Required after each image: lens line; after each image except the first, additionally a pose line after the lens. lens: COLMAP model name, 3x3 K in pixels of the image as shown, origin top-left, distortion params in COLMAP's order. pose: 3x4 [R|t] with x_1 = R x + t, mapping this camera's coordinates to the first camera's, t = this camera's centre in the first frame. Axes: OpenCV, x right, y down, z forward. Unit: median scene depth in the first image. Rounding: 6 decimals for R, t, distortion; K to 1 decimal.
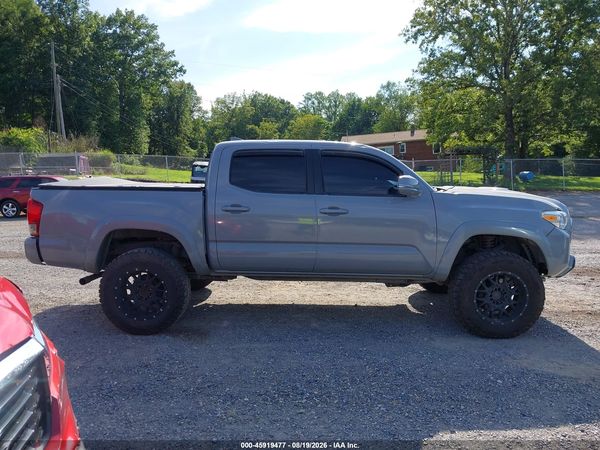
lens RADIAL K [[479.9, 0, 295.6], [0, 479.9, 222.5], [0, 0, 1]] dist [0.016215, -0.019134]
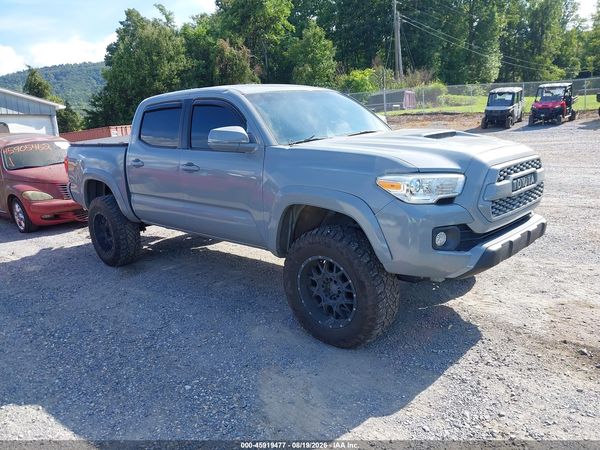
lens RADIAL K [[479.9, 0, 286.1], [0, 479.9, 219.8], [0, 0, 1]] dist [0.016215, -0.019134]
pose [[0.737084, 0.092841, -0.669394, 0.065260], [-0.001084, 0.990680, 0.136208, -0.003938], [0.675800, -0.099671, 0.730315, 0.033151]]
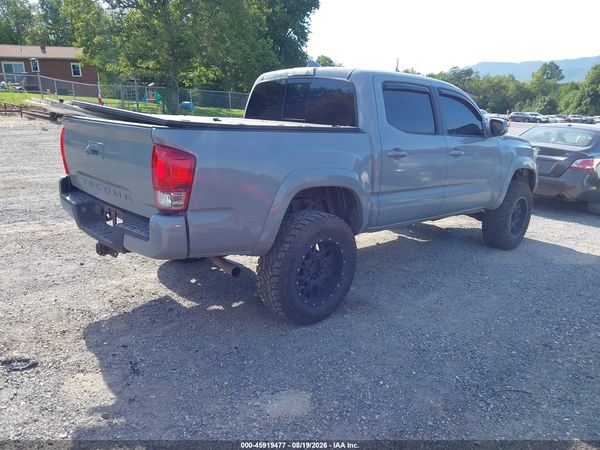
lens RADIAL K [[479.9, 0, 298.7], [0, 479.9, 223.9], [0, 0, 1]] dist [0.016215, -0.019134]
pose [[0.767245, -0.116544, 0.630677, -0.062821], [0.020457, 0.987298, 0.157558, -0.003227], [-0.641028, -0.107984, 0.759883, 0.033342]]
